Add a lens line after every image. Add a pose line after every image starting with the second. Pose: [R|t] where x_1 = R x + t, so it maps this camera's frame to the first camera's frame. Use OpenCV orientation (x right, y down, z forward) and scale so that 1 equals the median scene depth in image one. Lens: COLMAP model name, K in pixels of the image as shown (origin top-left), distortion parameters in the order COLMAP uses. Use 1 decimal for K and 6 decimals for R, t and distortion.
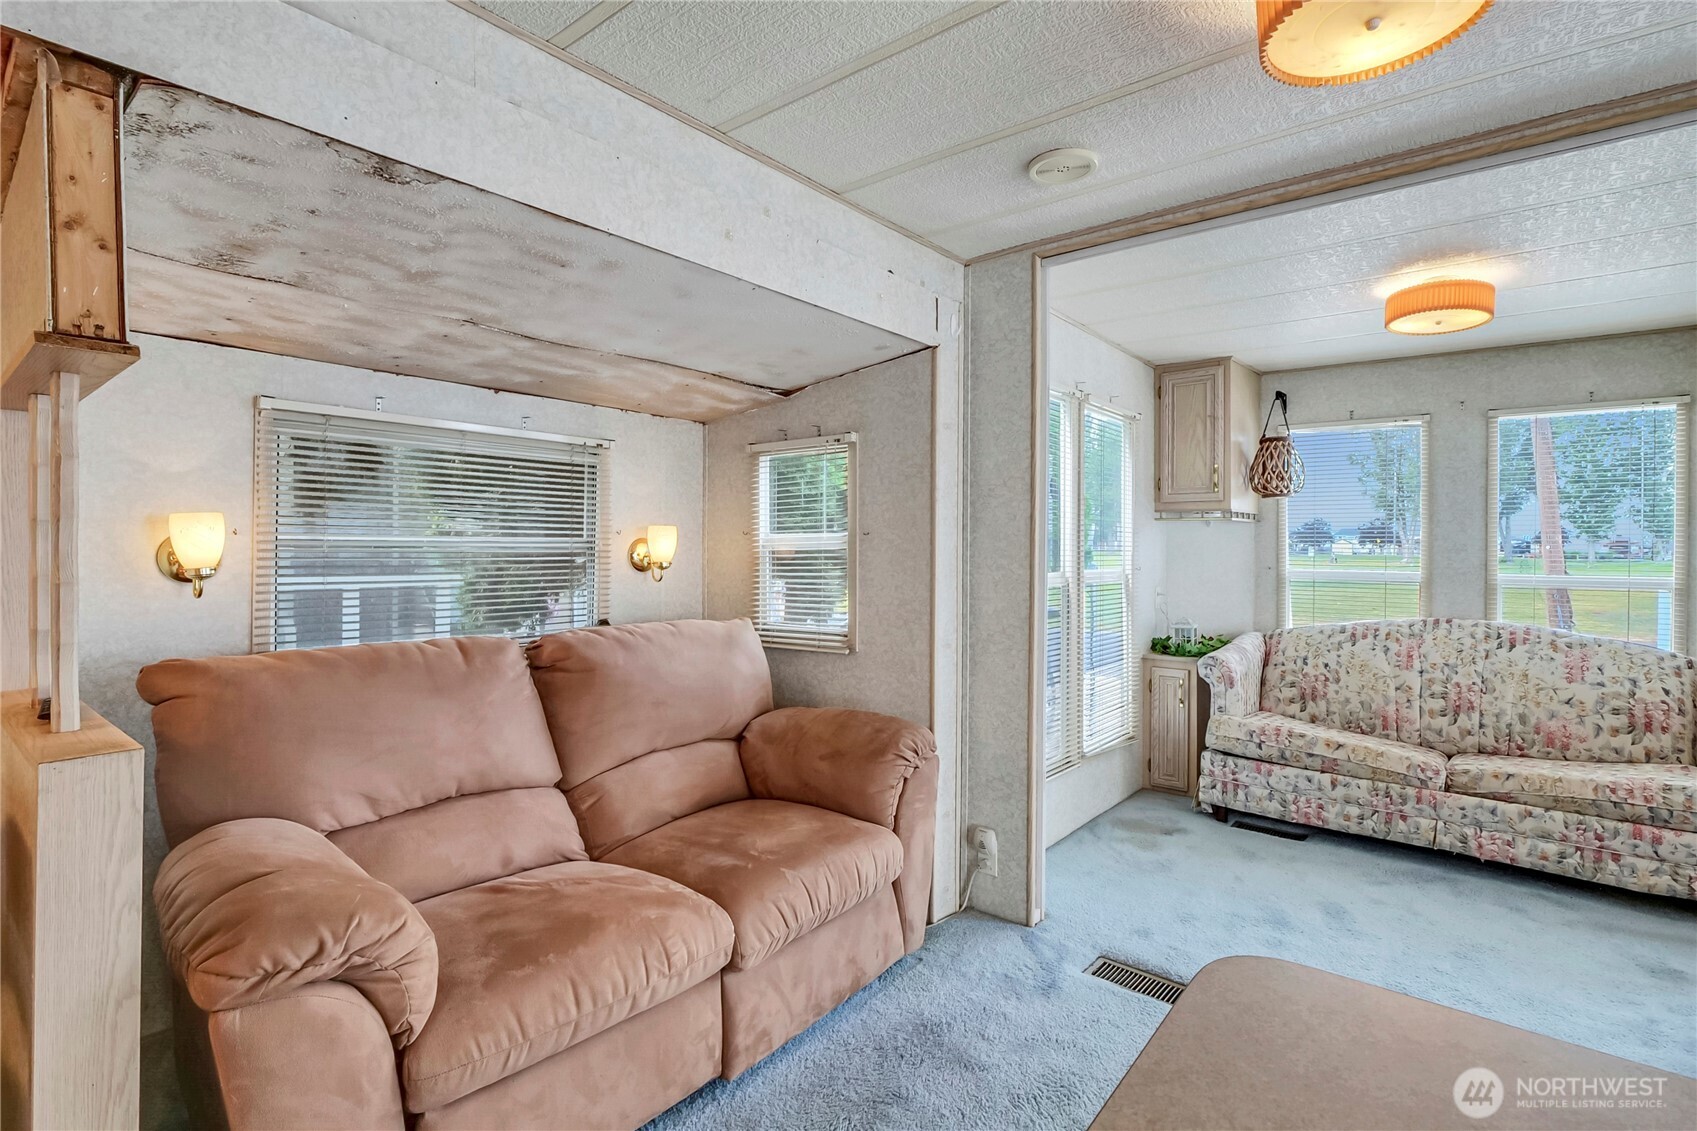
lens RADIAL K [[818.9, 0, 838.7], [0, 818.9, 551.0], [0, 0, 1]] dist [-0.010193, -0.000608]
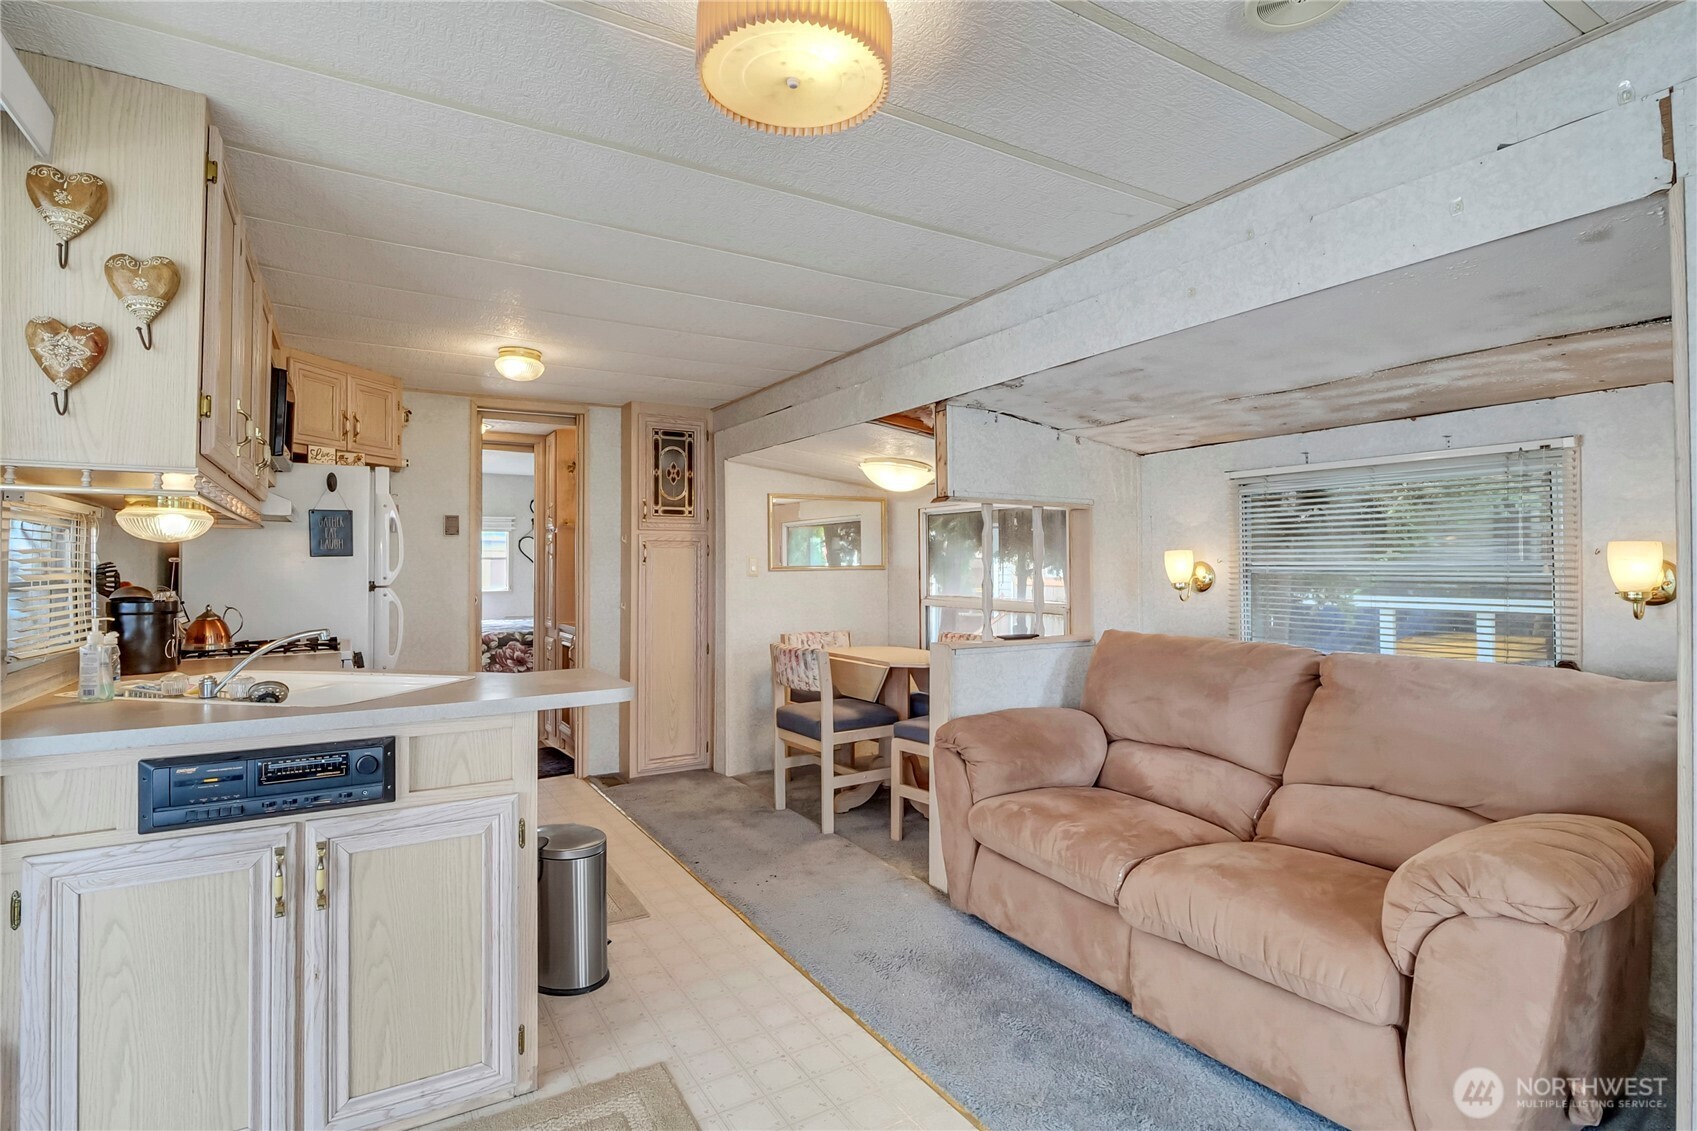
lens RADIAL K [[805.1, 0, 839.0], [0, 805.1, 555.8], [0, 0, 1]] dist [-0.003281, -0.000780]
pose [[-0.334401, -0.017183, -0.942274, 0.694890], [-0.005913, 0.999852, -0.016135, -0.003073], [0.942412, 0.000176, -0.334453, 0.599578]]
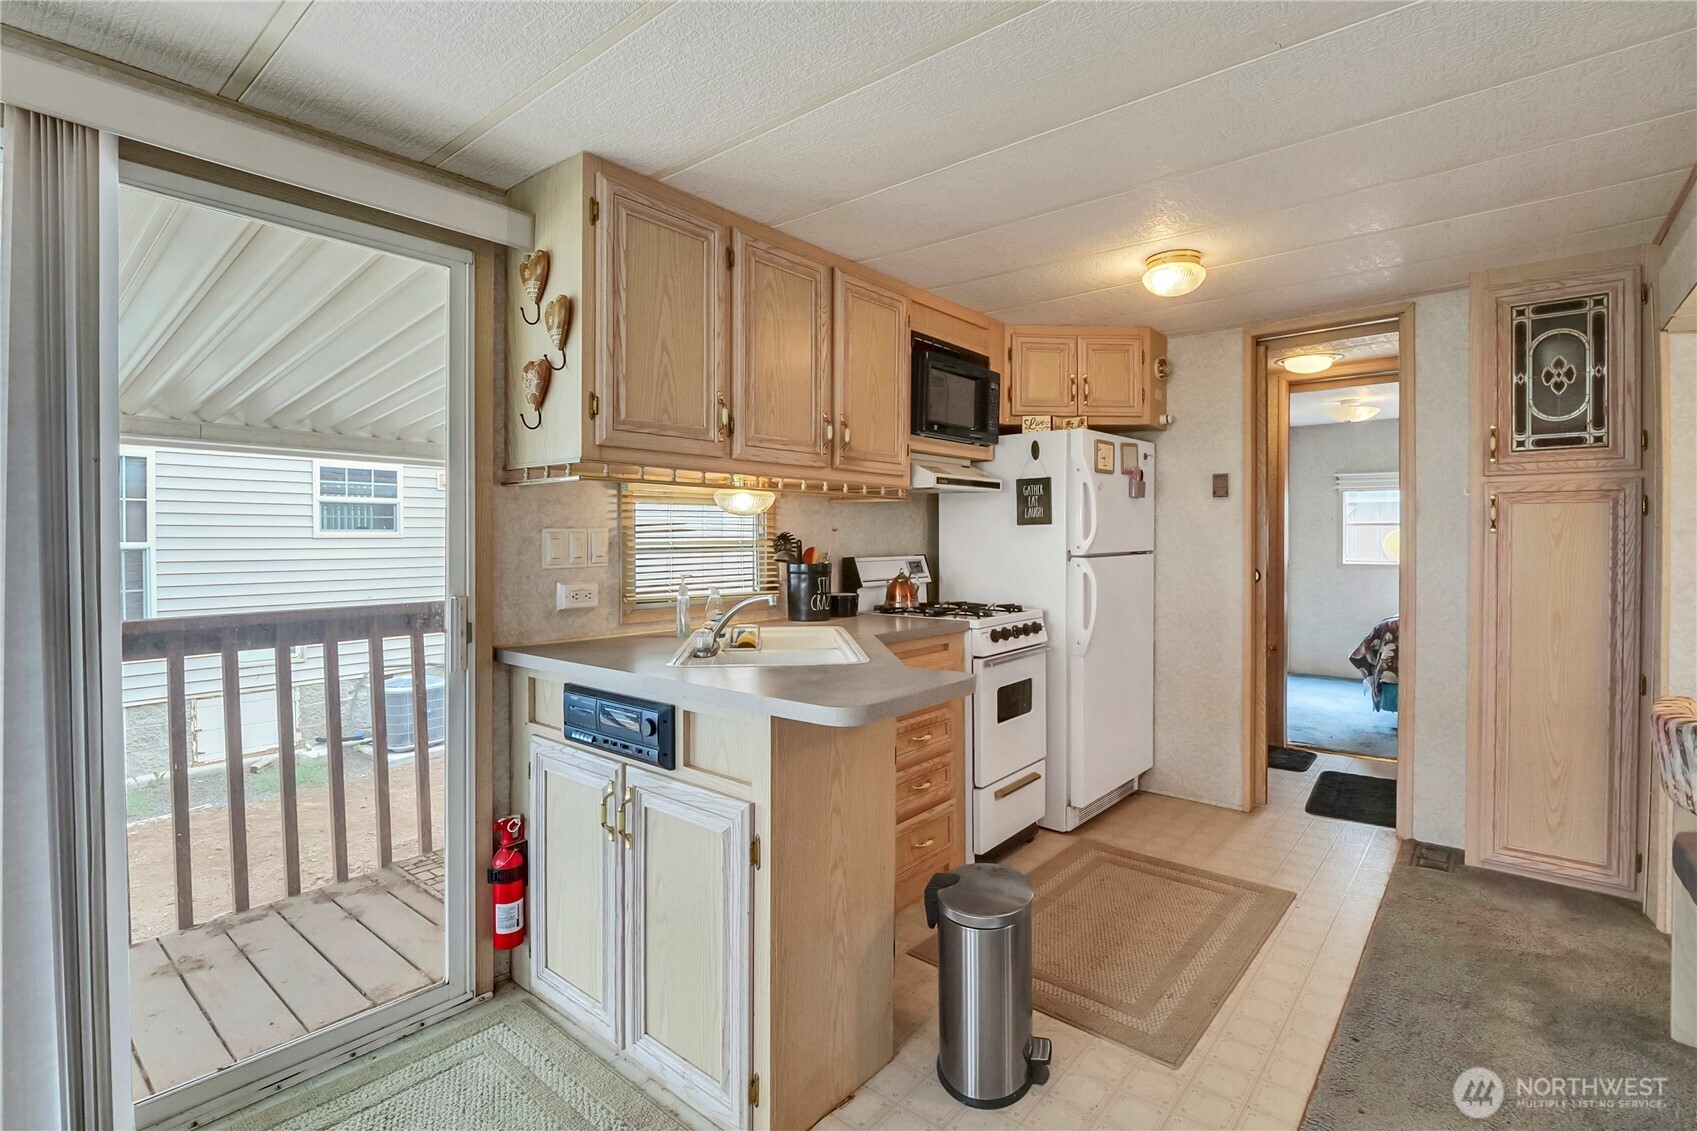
lens RADIAL K [[803.9, 0, 847.7], [0, 803.9, 548.9], [0, 0, 1]] dist [-0.014067, -0.001443]
pose [[-0.999932, -0.004623, 0.010680, 0.094345], [-0.004367, 0.999705, 0.023887, -0.008563], [-0.010787, 0.023839, -0.999658, 0.685222]]
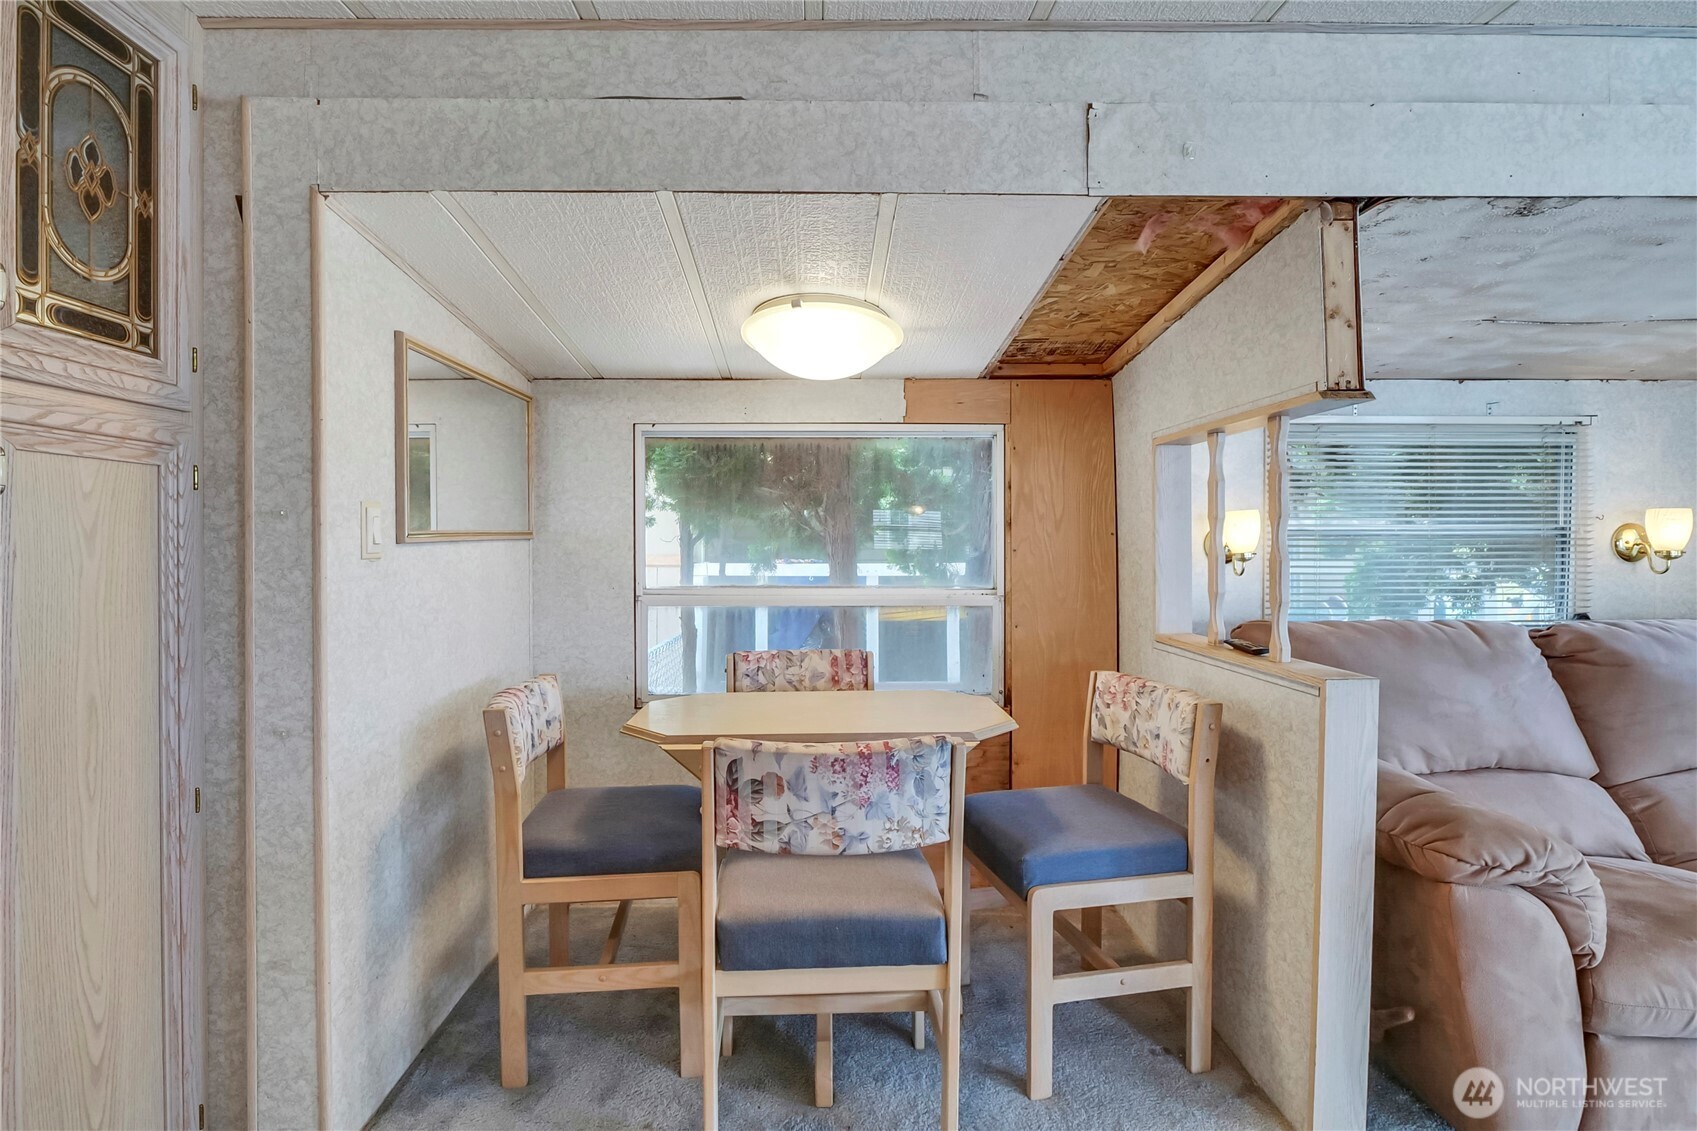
lens RADIAL K [[804.5, 0, 786.5], [0, 804.5, 542.6], [0, 0, 1]] dist [-0.007387, -0.002077]
pose [[0.635213, -0.002893, -0.772331, -0.166414], [0.003183, 0.999994, -0.001128, 0.003078], [0.772330, -0.001742, 0.635219, -0.251717]]
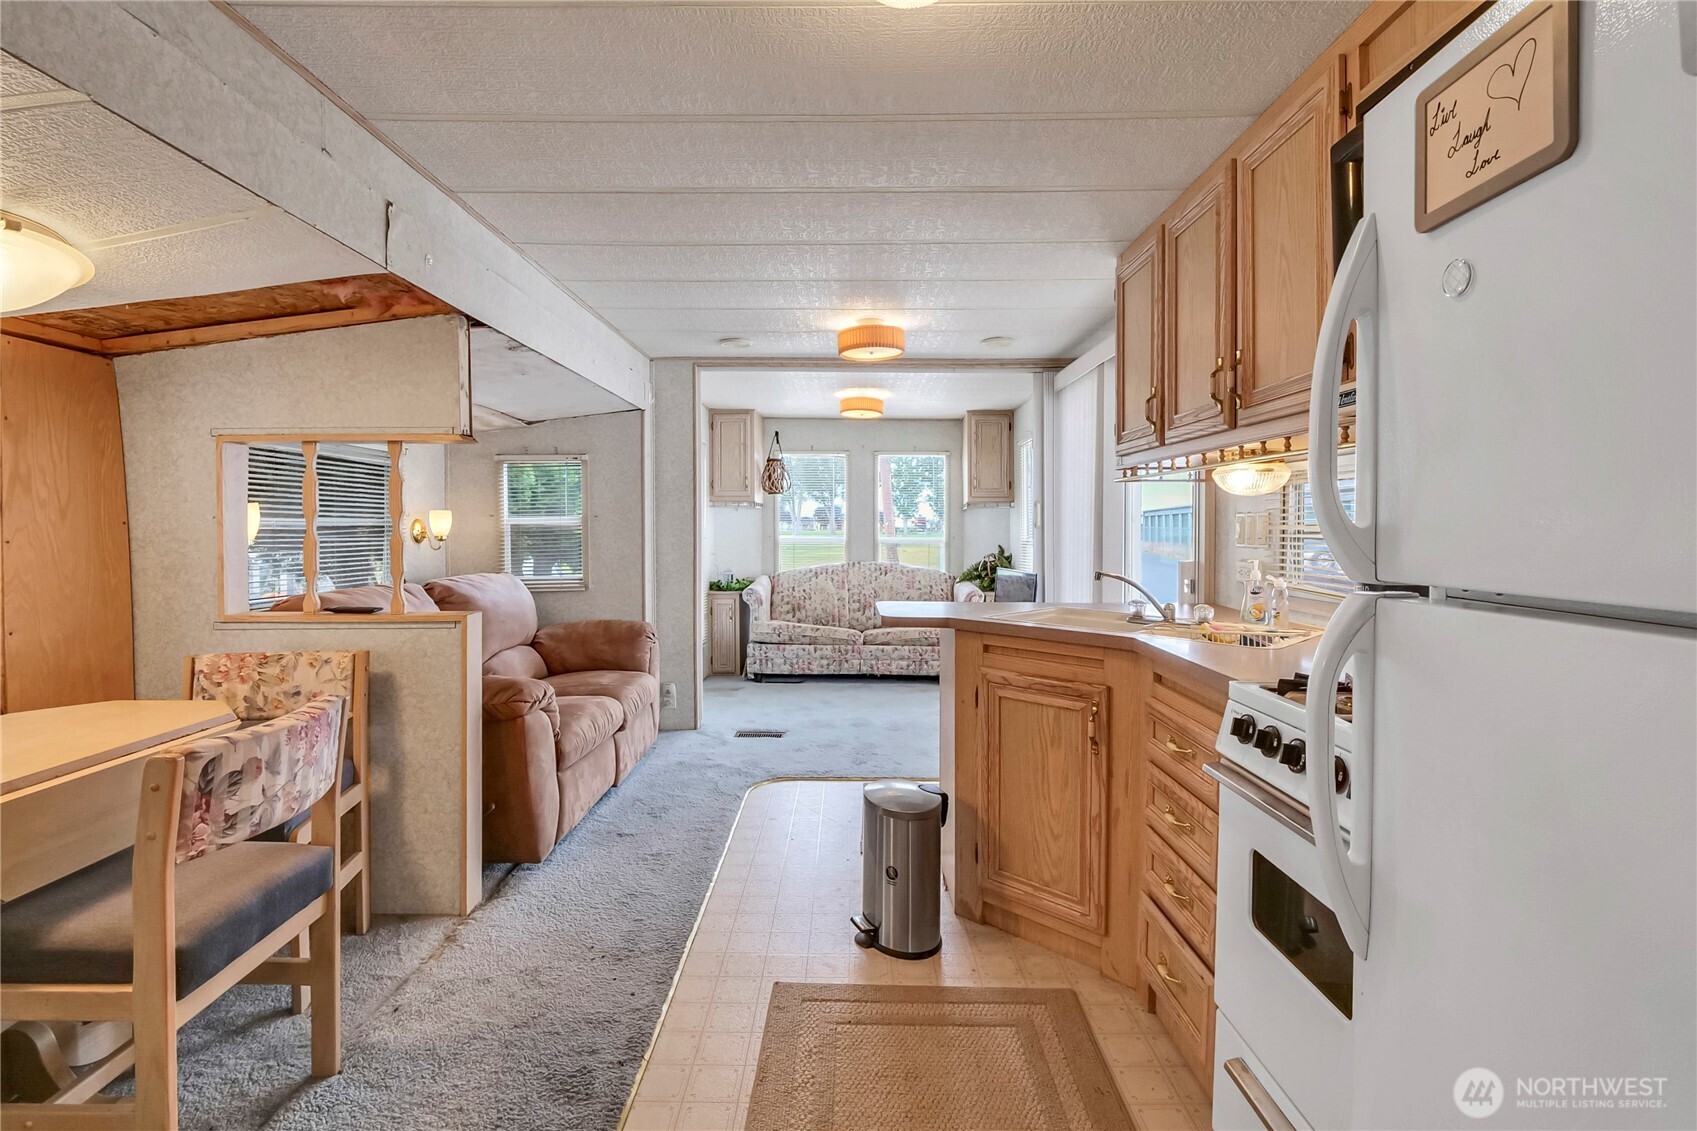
lens RADIAL K [[818.5, 0, 855.5], [0, 818.5, 540.0], [0, 0, 1]] dist [-0.006187, -0.000764]
pose [[0.770079, -0.016515, 0.637734, -0.579419], [0.008050, 0.999837, 0.016171, 0.003824], [-0.637897, -0.007319, 0.770087, -0.566532]]
